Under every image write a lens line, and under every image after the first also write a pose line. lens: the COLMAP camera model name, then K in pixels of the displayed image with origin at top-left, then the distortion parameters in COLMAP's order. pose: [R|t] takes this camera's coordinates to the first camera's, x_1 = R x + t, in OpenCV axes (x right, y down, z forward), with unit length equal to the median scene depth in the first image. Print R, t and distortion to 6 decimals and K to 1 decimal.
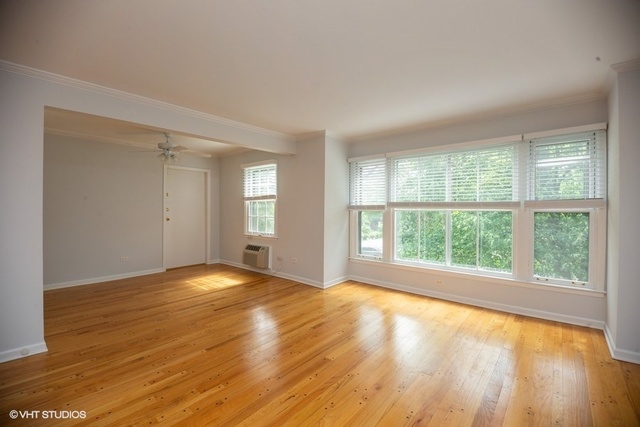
lens RADIAL K [[289.6, 0, 319.8], [0, 289.6, 209.1], [0, 0, 1]] dist [0.028540, 0.000160]
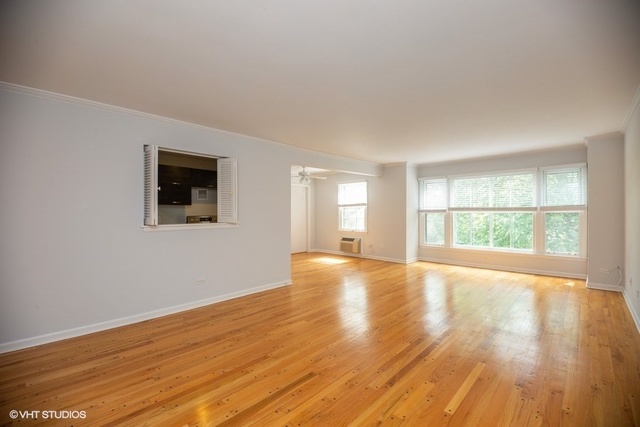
lens RADIAL K [[289.6, 0, 320.3], [0, 289.6, 212.6], [0, 0, 1]] dist [0.028540, 0.000160]
pose [[0.998696, -0.006579, -0.050622, -0.327491], [0.006426, 0.999974, -0.003184, 0.002872], [0.050642, 0.002855, 0.998713, -0.513580]]
